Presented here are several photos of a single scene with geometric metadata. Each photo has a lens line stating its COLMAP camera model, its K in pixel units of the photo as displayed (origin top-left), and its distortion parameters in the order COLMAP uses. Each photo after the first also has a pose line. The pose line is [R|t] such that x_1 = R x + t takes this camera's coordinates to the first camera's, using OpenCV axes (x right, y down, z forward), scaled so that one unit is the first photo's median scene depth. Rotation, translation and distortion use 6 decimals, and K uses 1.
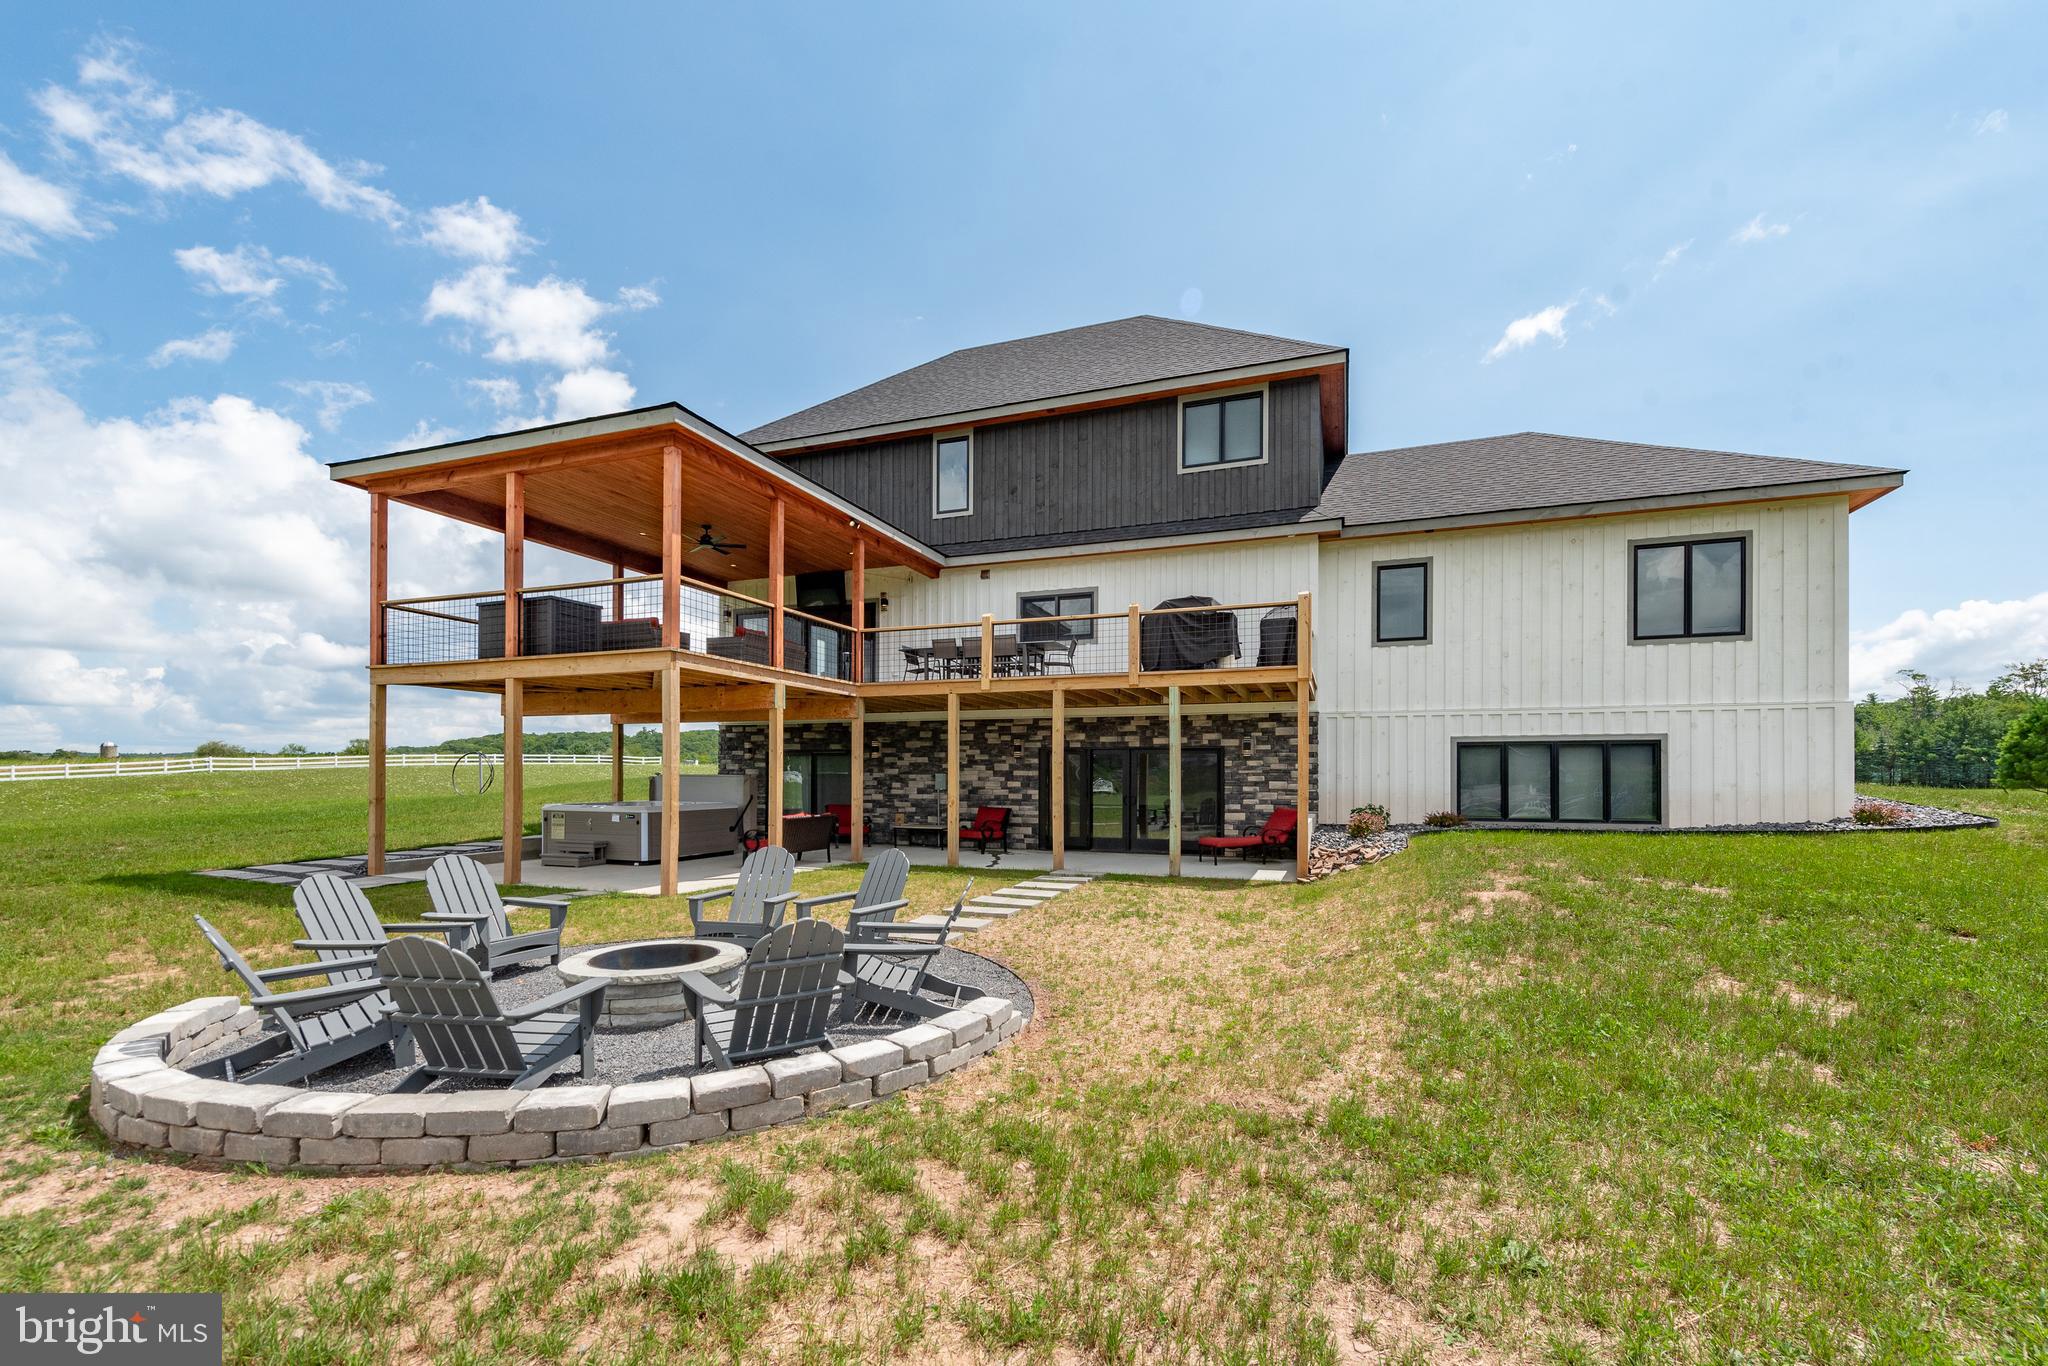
lens RADIAL K [[831.6, 0, 998.9], [0, 831.6, 776.0], [0, 0, 1]] dist [0.009244, -0.003727]
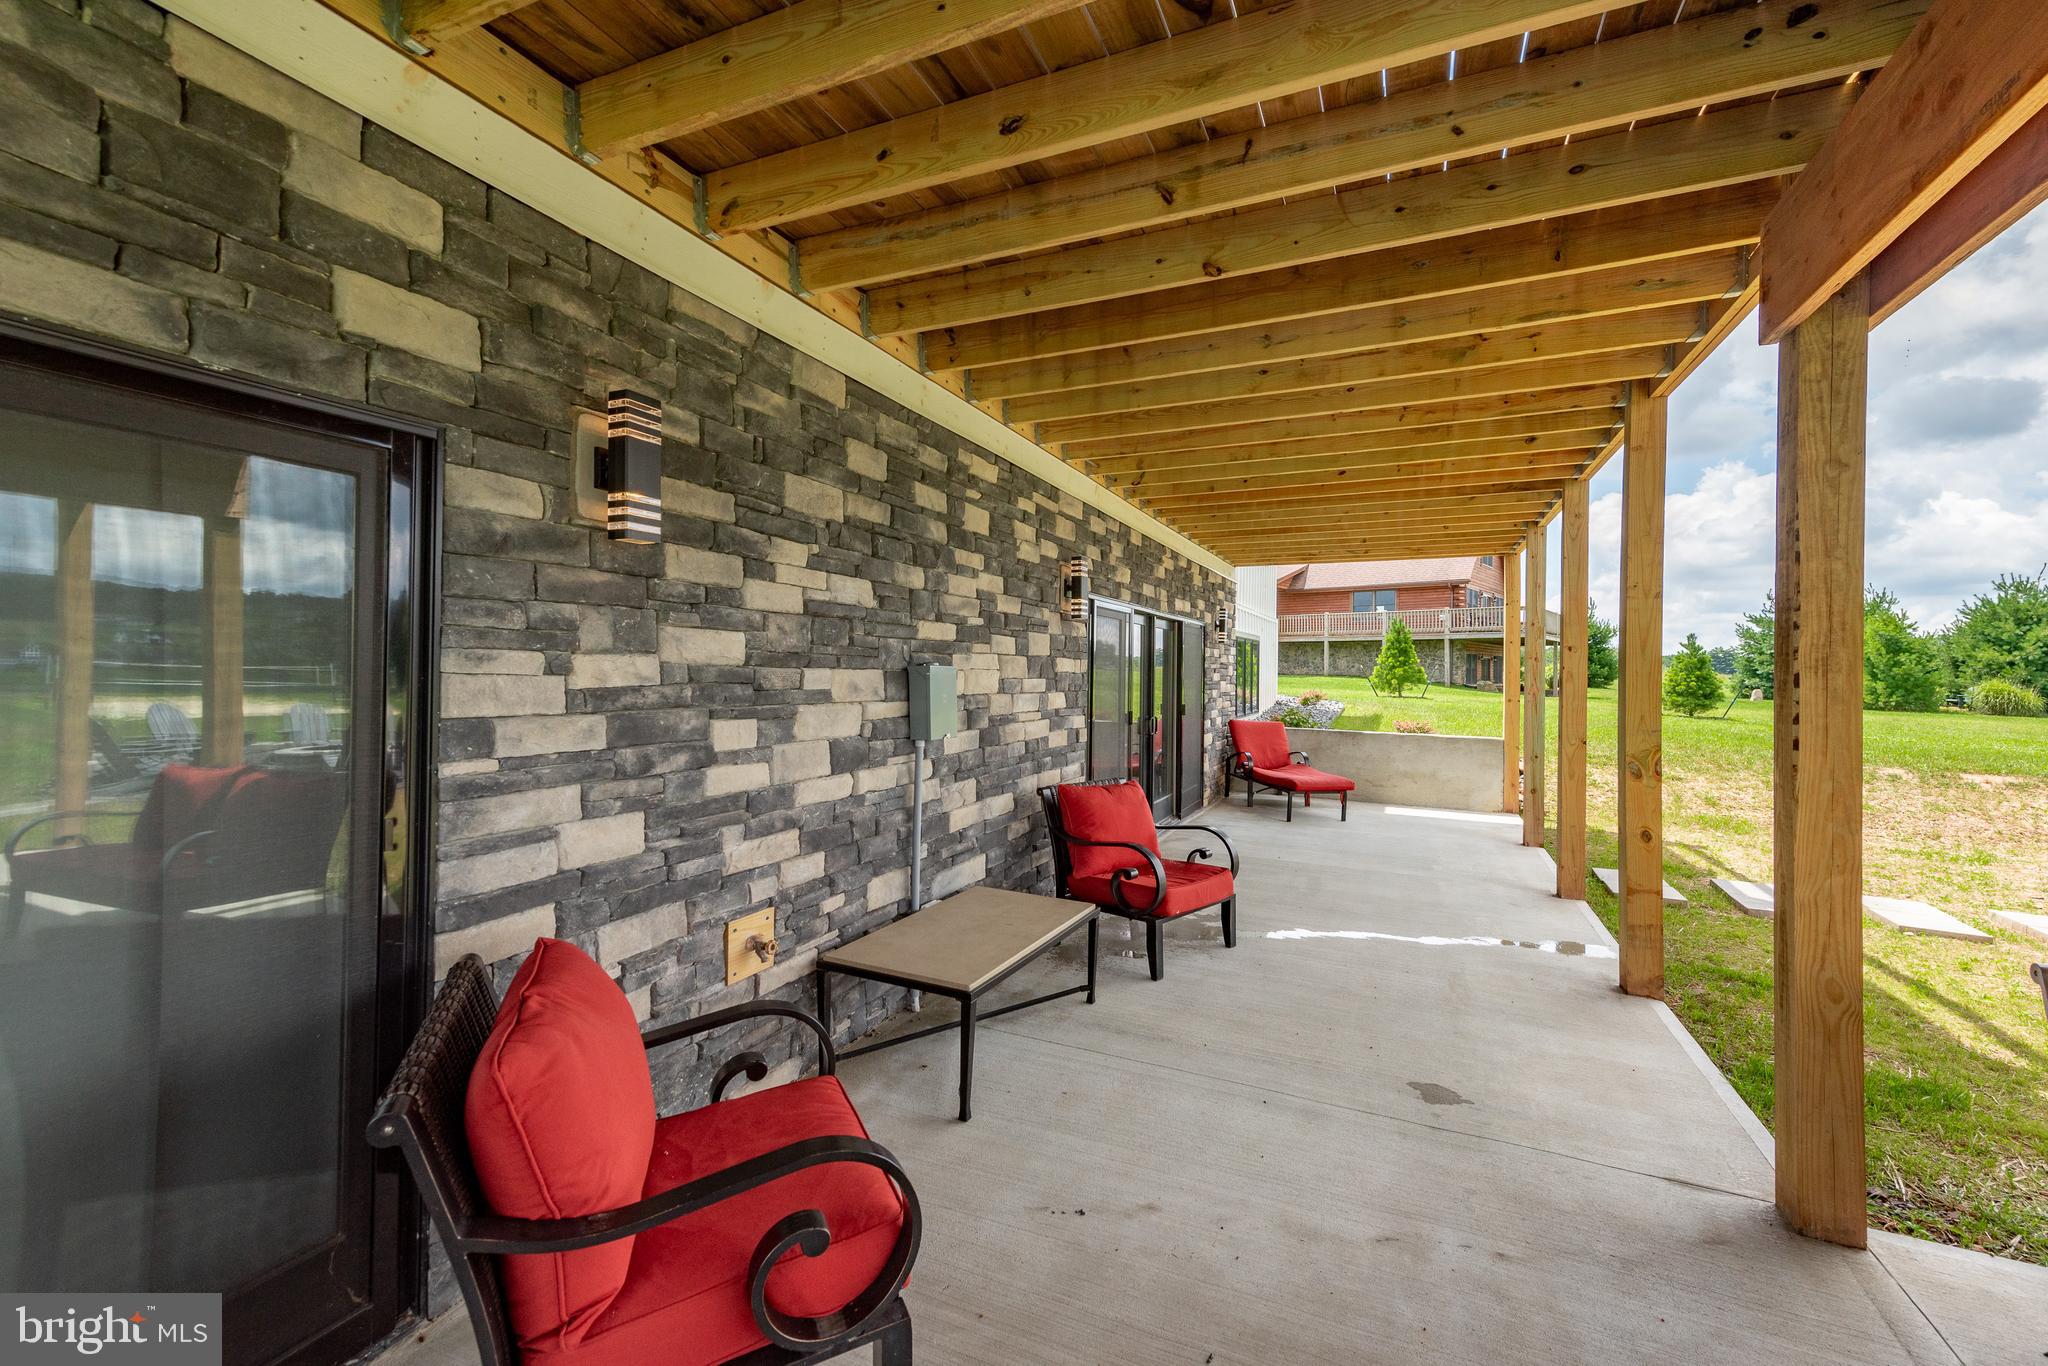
lens RADIAL K [[831.6, 0, 1055.2], [0, 831.6, 670.4], [0, 0, 1]] dist [0.009244, -0.003727]
pose [[0.001936, -0.006027, 0.999980, -0.308980], [-0.017505, 0.999828, 0.006060, -0.003638], [-0.999845, -0.017516, 0.001831, 1.046682]]
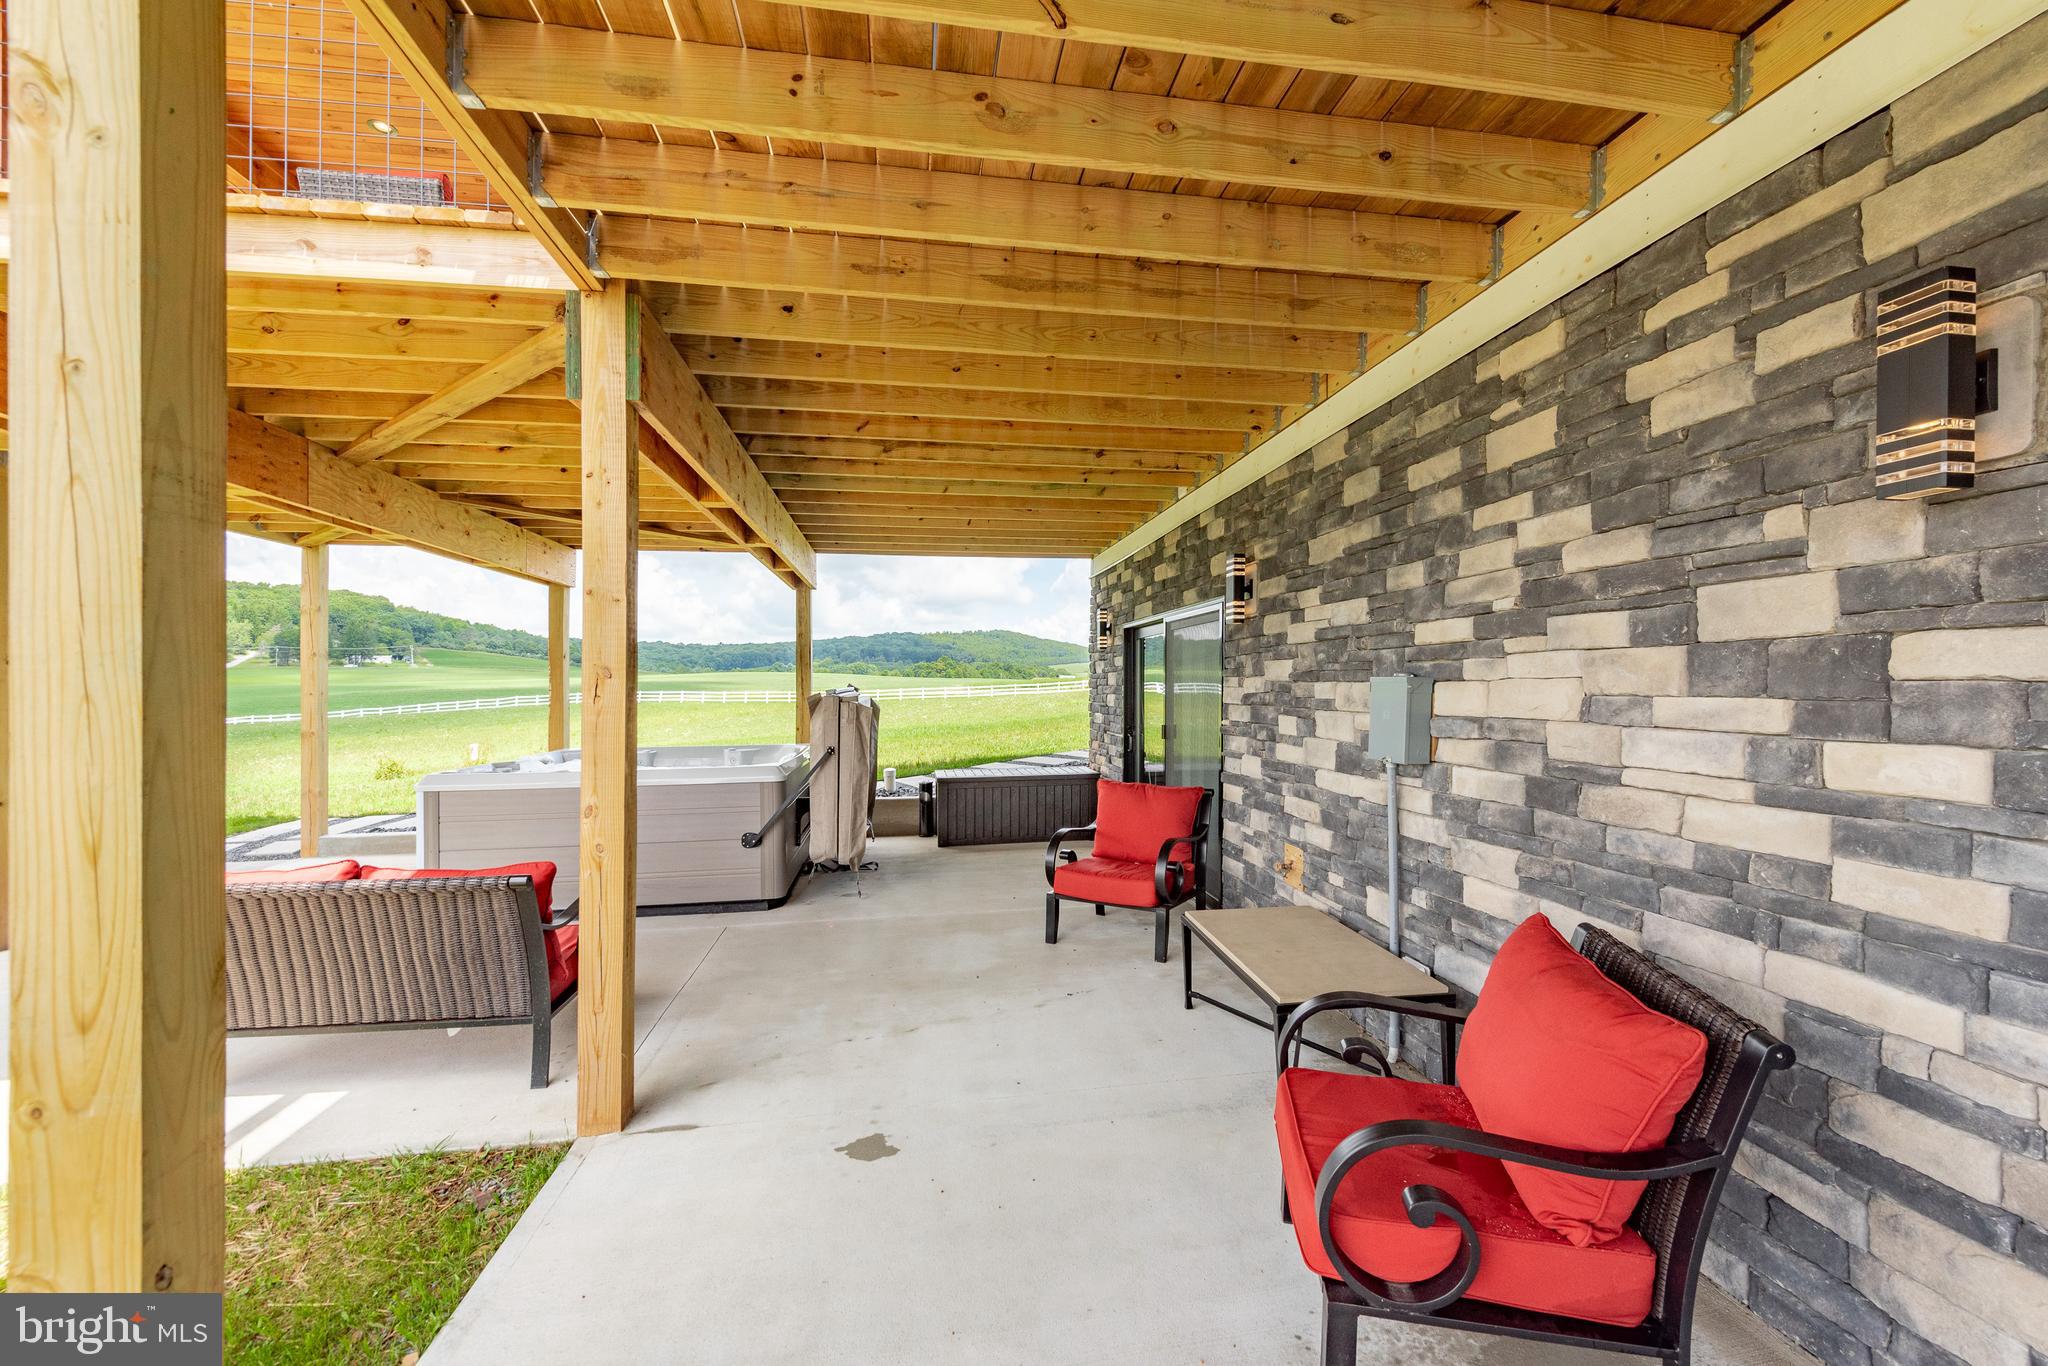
lens RADIAL K [[831.6, 0, 1055.9], [0, 831.6, 691.9], [0, 0, 1]] dist [0.009244, -0.003727]
pose [[0.546808, 0.001322, -0.837257, 0.048288], [0.002764, 0.999990, 0.003385, -0.000066], [0.837254, -0.004165, 0.546799, 0.902030]]
